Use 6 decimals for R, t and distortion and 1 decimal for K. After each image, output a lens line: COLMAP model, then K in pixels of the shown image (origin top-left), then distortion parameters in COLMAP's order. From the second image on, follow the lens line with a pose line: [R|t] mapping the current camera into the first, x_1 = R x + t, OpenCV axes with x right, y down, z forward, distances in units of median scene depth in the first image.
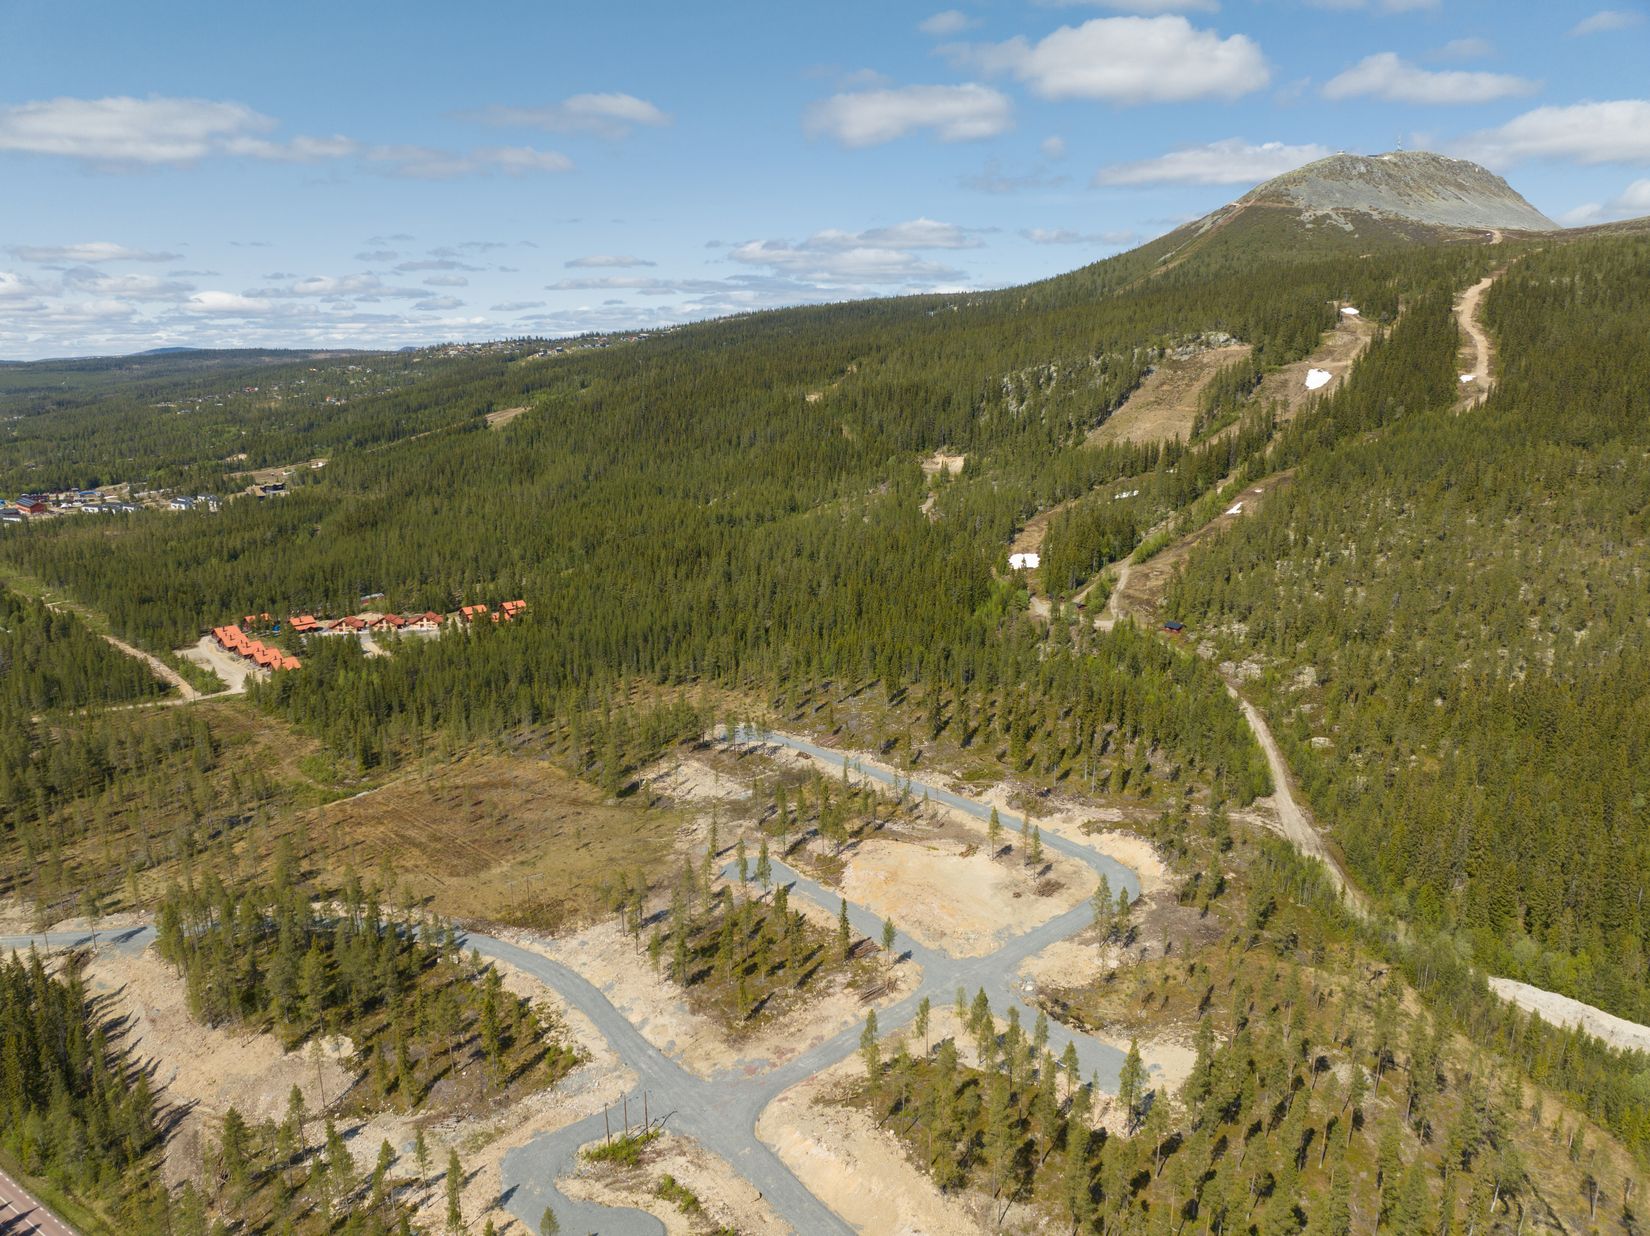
lens RADIAL K [[1159.8, 0, 825.0], [0, 1159.8, 618.0], [0, 0, 1]] dist [-0.026537, -0.021566]
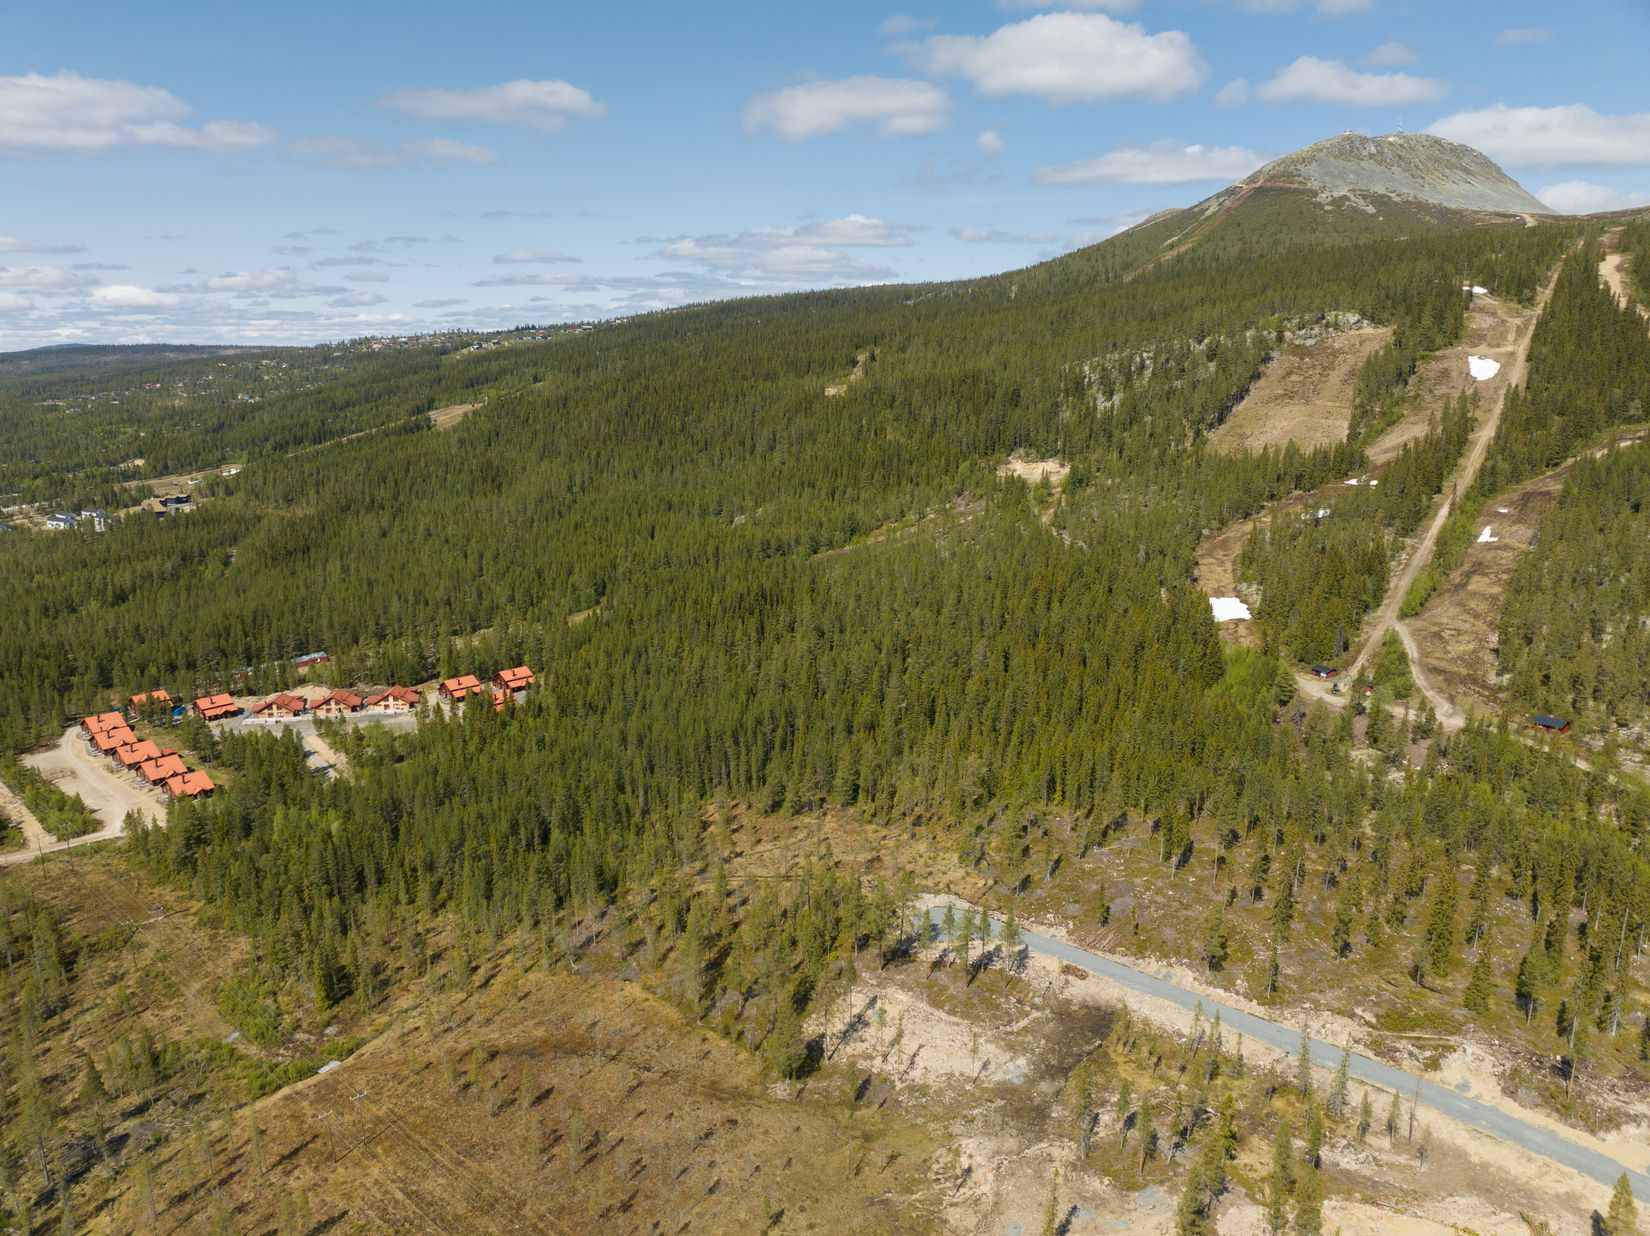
lens RADIAL K [[1172.9, 0, 825.0], [0, 1172.9, 618.0], [0, 0, 1]] dist [-0.054182, 0.033911]
pose [[0.998117, -0.011589, 0.060231, -0.089605], [0.011601, 0.999933, 0.000154, -0.033019], [-0.060229, 0.000545, 0.998184, 0.197100]]
